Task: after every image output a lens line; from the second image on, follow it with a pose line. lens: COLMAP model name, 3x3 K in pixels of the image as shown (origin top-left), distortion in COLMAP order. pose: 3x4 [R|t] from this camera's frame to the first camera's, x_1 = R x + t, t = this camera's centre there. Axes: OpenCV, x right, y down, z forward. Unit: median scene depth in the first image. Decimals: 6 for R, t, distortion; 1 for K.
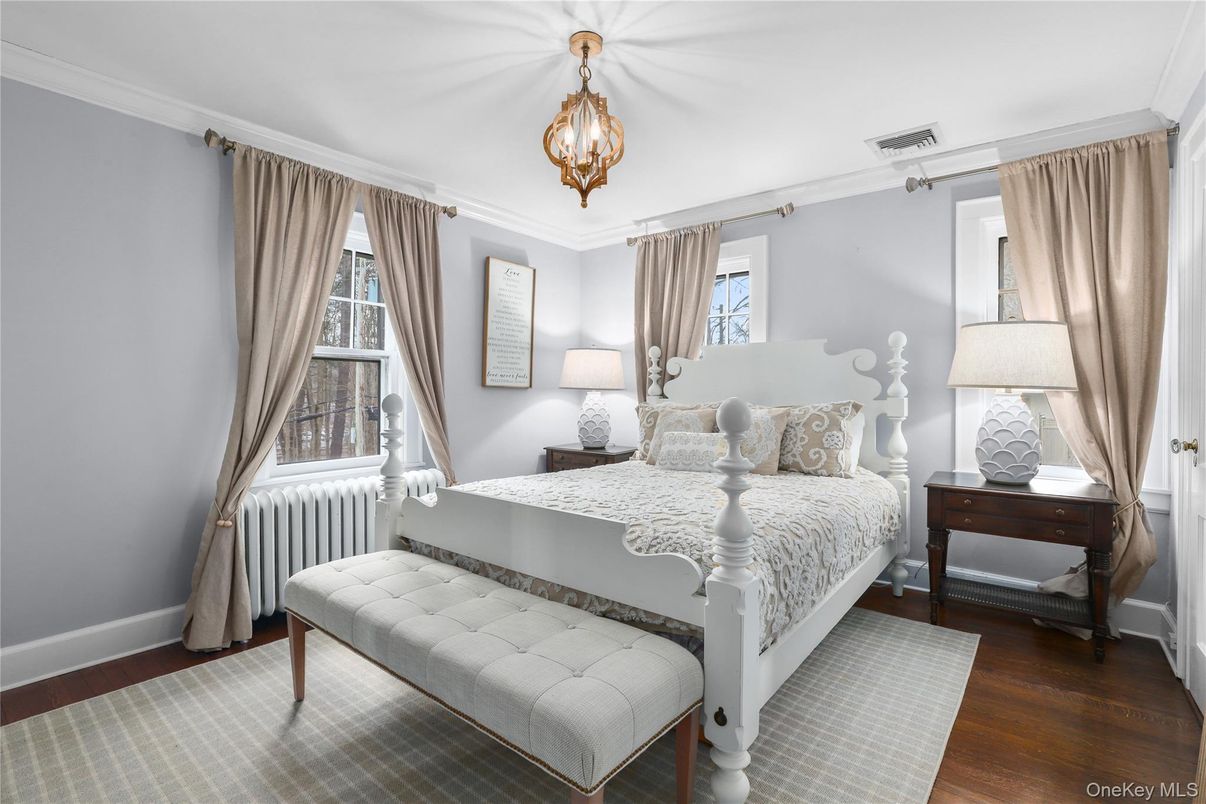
lens RADIAL K [[572.0, 0, 628.4], [0, 572.0, 397.6], [0, 0, 1]] dist [-0.019536, -0.000057]
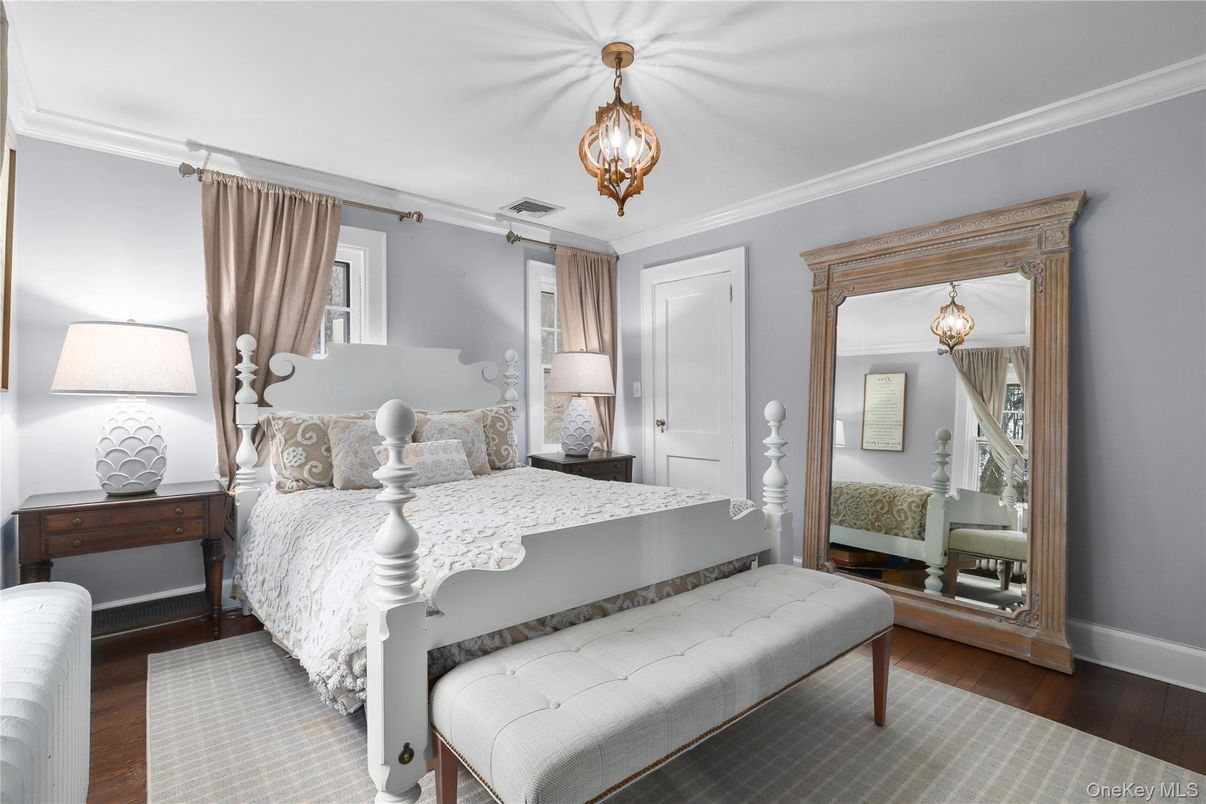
lens RADIAL K [[542.1, 0, 603.0], [0, 542.1, 402.0], [0, 0, 1]] dist [-0.014719, 0.000619]
pose [[0.215170, -0.010717, 0.976518, -0.679460], [0.012590, 0.999887, 0.008200, -0.006644], [-0.976495, 0.010530, 0.215281, 0.545207]]
